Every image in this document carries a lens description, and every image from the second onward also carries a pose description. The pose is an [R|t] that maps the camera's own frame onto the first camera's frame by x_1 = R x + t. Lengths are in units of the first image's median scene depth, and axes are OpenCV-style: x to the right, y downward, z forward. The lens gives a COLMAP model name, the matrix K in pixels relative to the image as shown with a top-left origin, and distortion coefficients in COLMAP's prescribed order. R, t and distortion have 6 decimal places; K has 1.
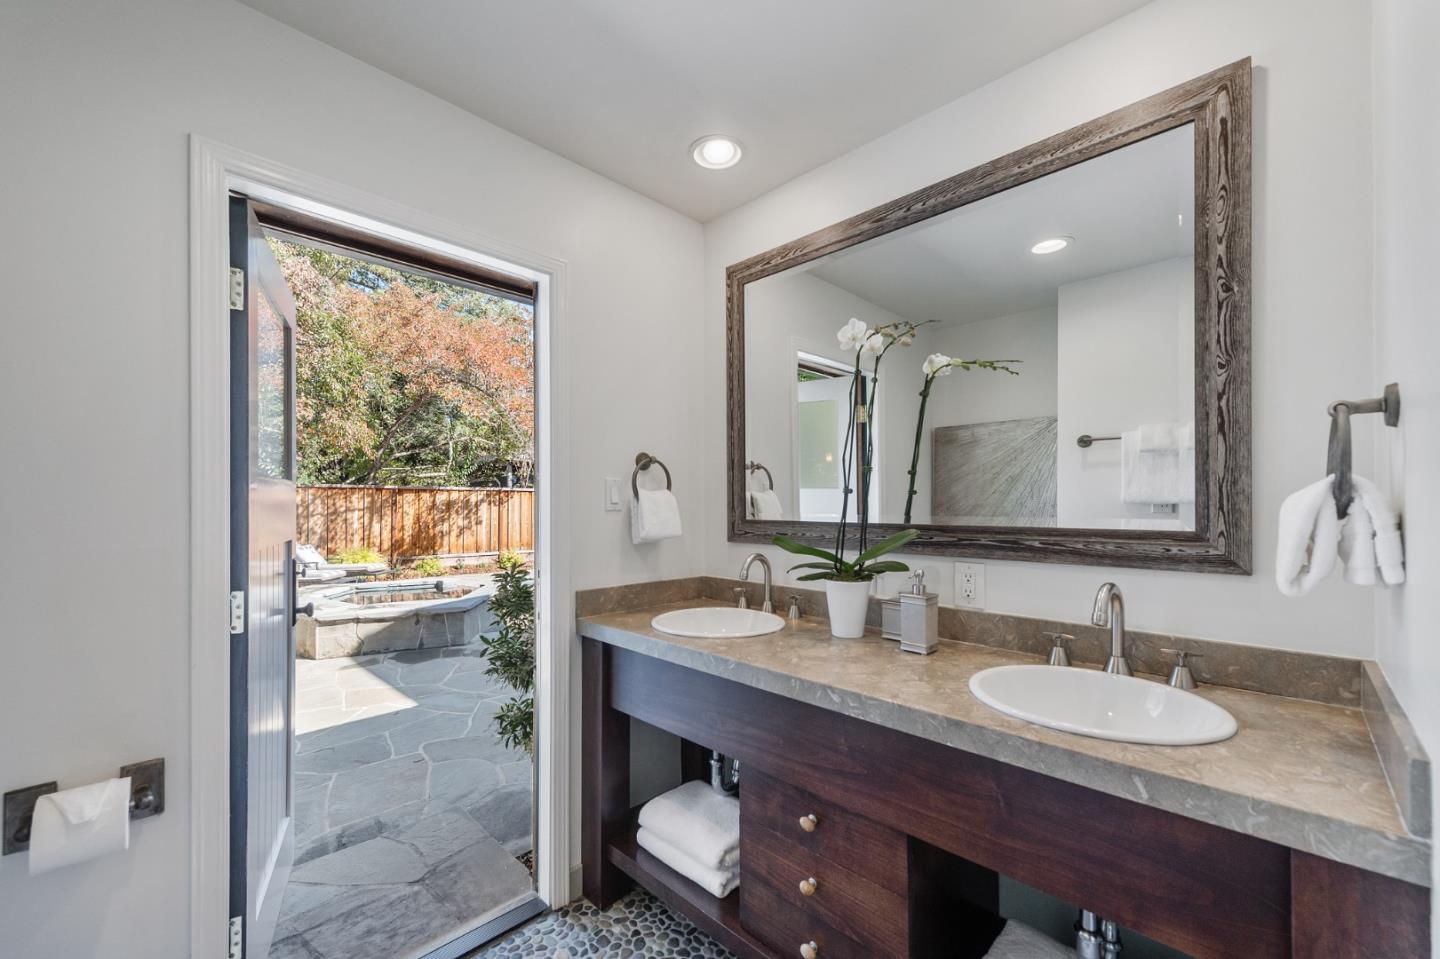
lens RADIAL K [[572.3, 0, 715.9], [0, 572.3, 503.7], [0, 0, 1]] dist [0.009947, -0.000038]
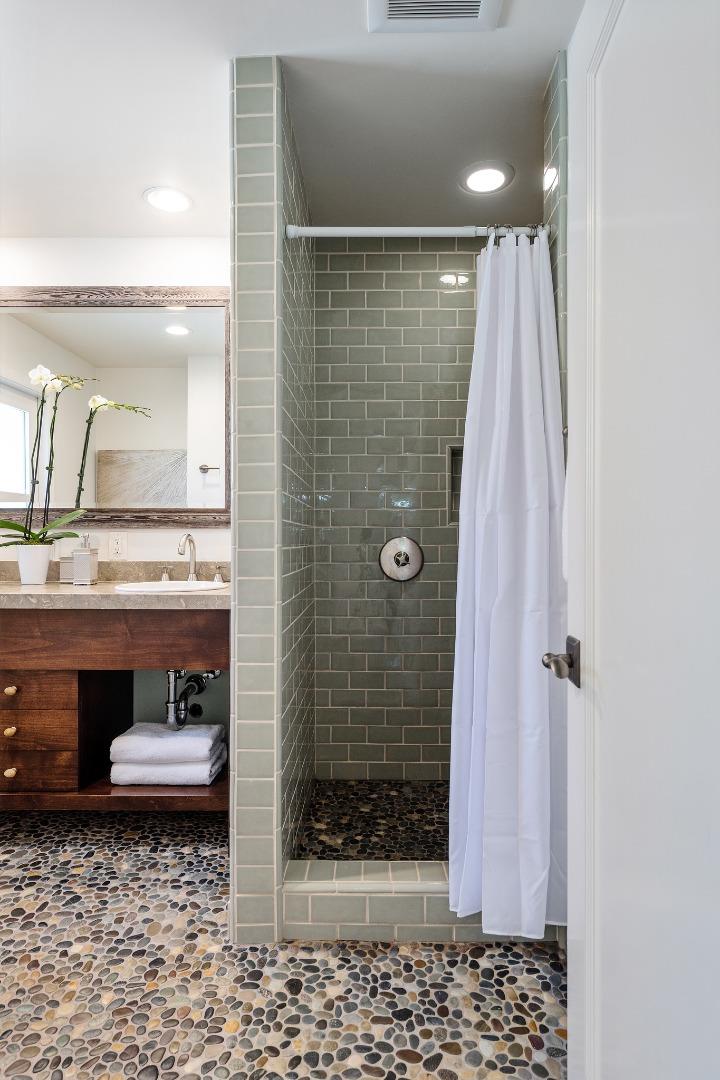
lens RADIAL K [[636.2, 0, 361.5], [0, 636.2, 542.2], [0, 0, 1]] dist [0.029094, -0.030846]
pose [[0.729323, 0.003242, 0.684162, -0.272760], [-0.002838, 0.999995, -0.001714, 0.129408], [-0.684164, -0.000691, 0.729328, -0.740999]]
